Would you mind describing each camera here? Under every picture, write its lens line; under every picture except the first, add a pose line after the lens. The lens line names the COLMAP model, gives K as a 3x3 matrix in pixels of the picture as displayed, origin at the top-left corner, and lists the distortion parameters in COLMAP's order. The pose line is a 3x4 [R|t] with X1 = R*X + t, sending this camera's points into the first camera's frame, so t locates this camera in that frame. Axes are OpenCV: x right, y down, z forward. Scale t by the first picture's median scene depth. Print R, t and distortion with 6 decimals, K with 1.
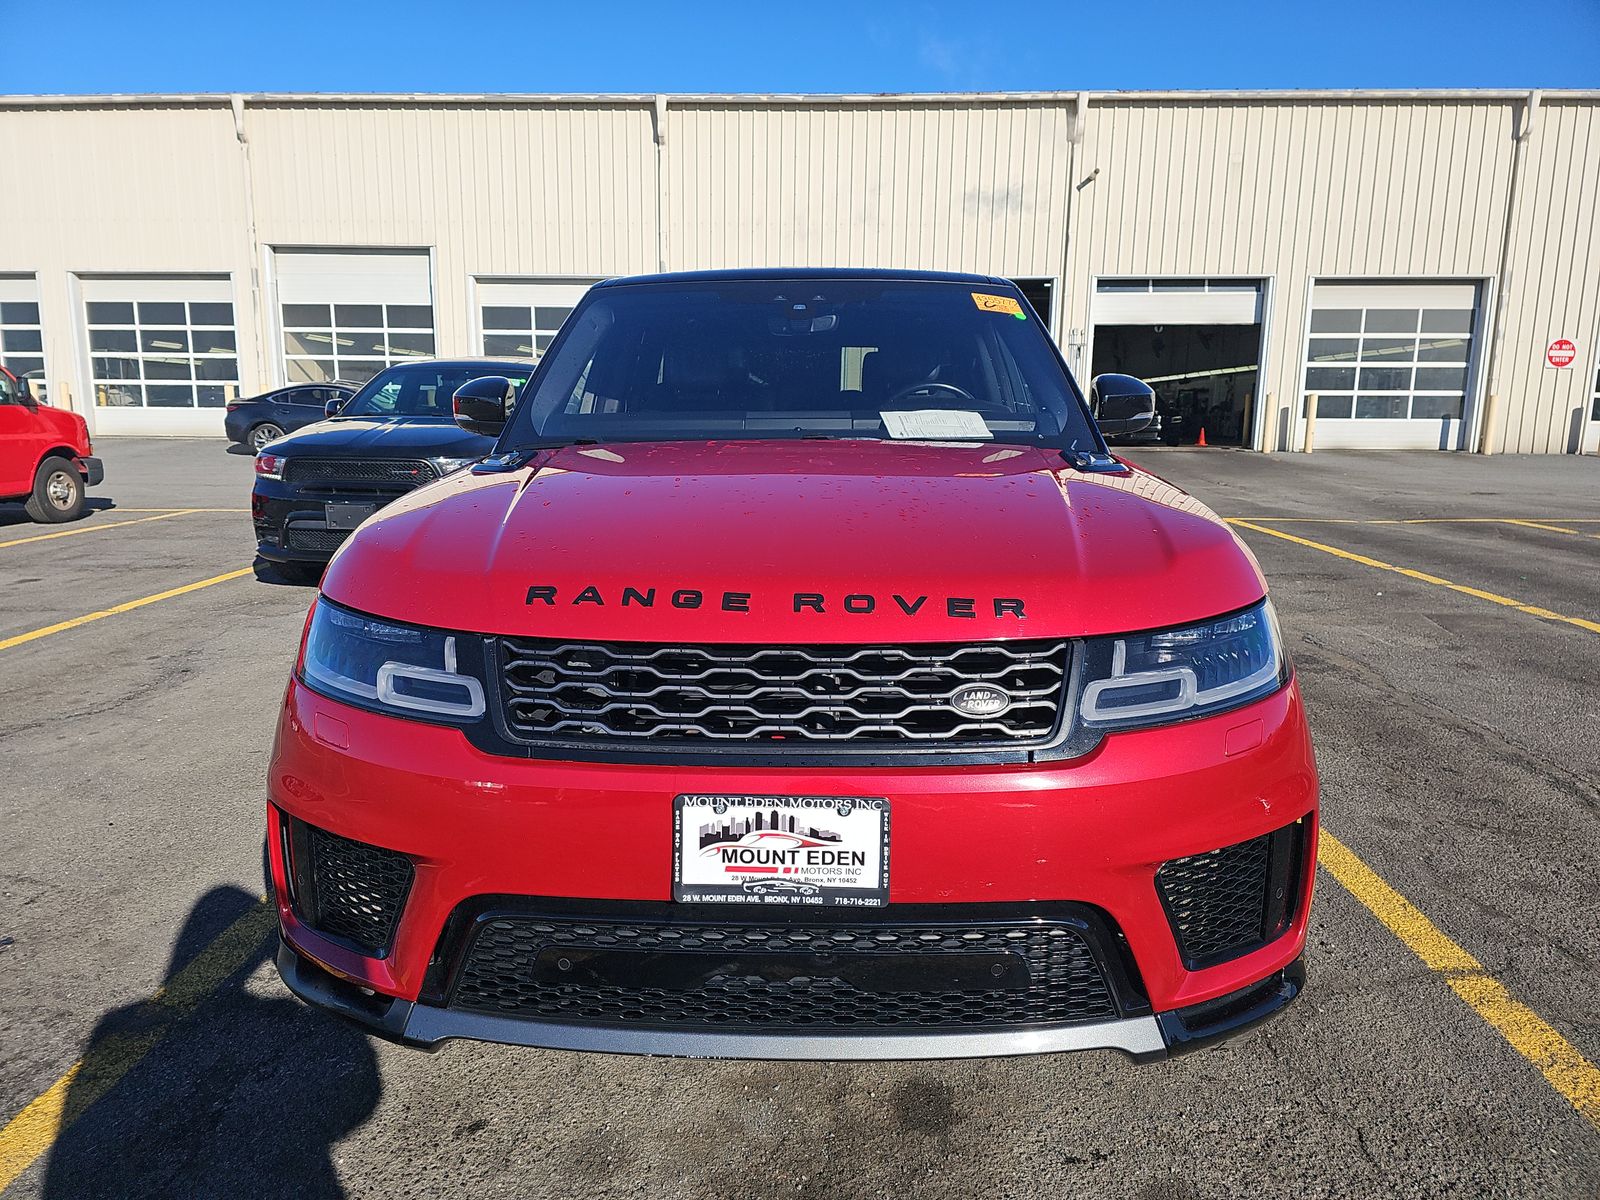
lens RADIAL K [[1026.2, 0, 800.0], [0, 1026.2, 600.0], [0, 0, 1]] dist [-0.003006, -0.005540]
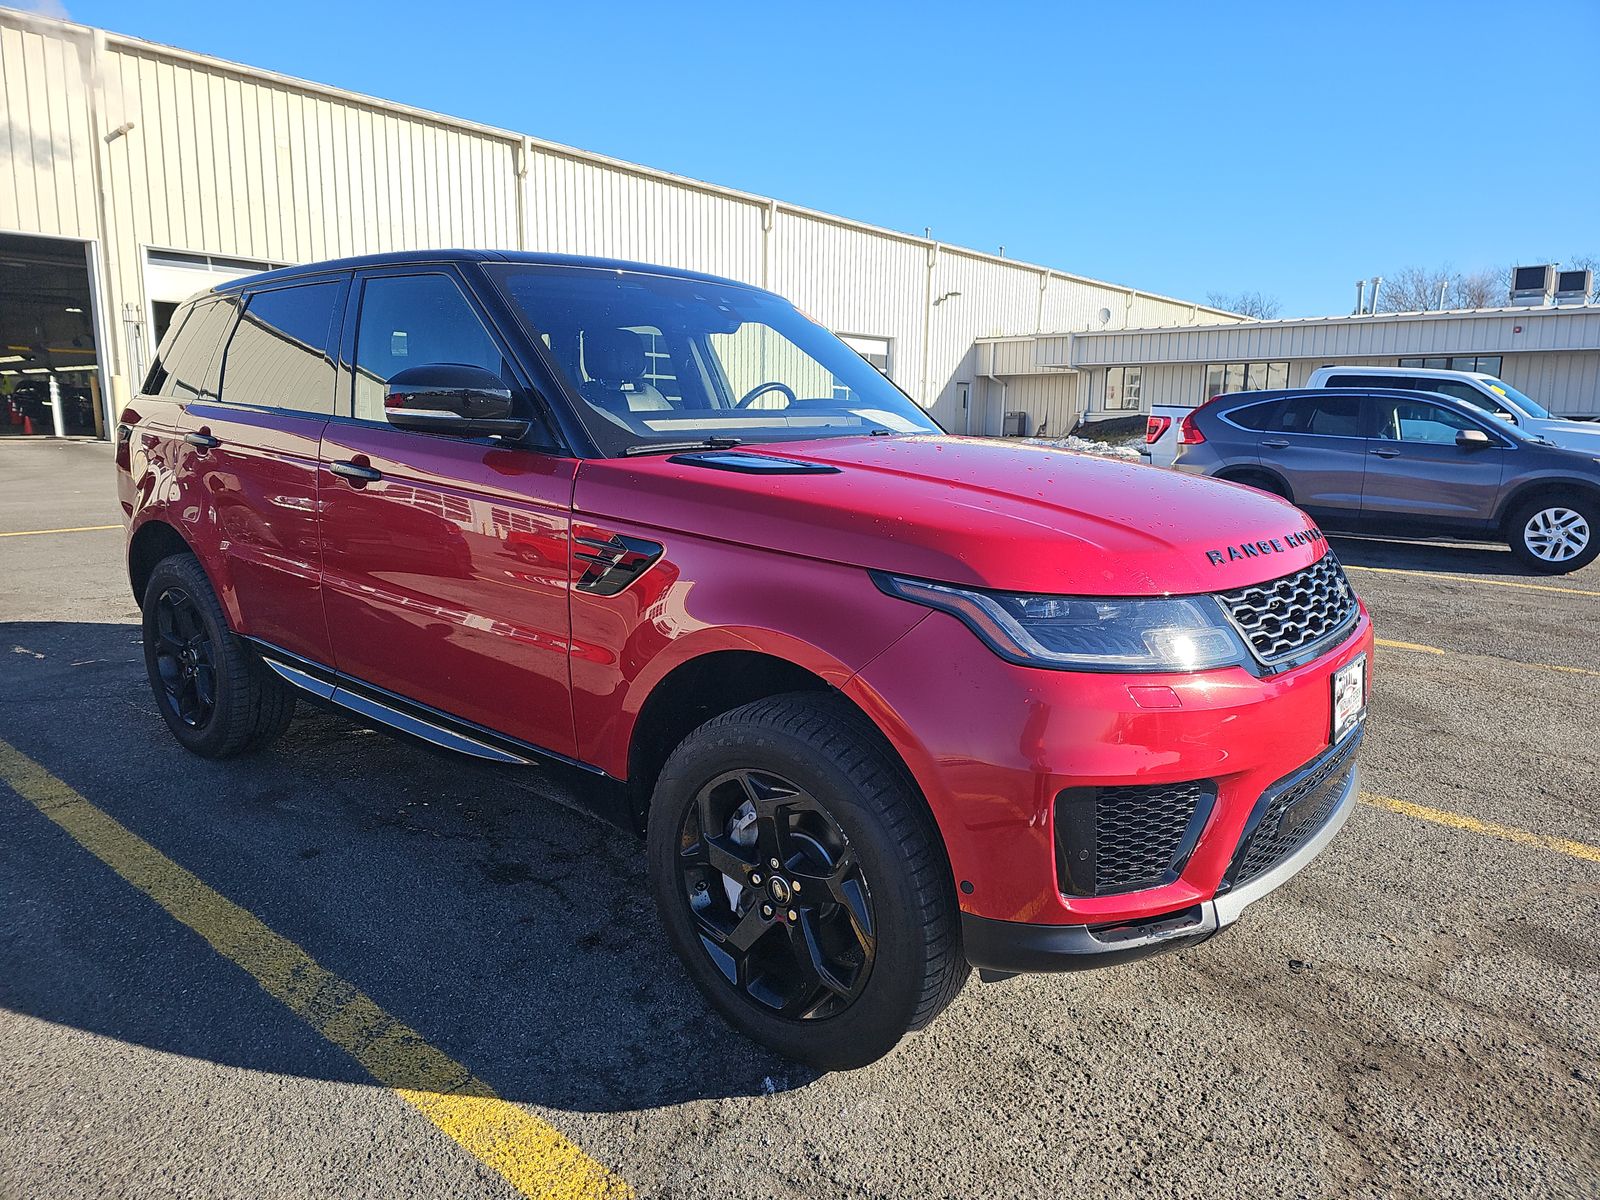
lens RADIAL K [[1026.2, 0, 800.0], [0, 1026.2, 600.0], [0, 0, 1]] dist [-0.003006, -0.005540]
pose [[0.641147, -0.121292, 0.757772, -0.105719], [0.113015, 0.991588, 0.063097, -0.001476], [-0.759051, 0.045185, 0.649462, 0.004264]]
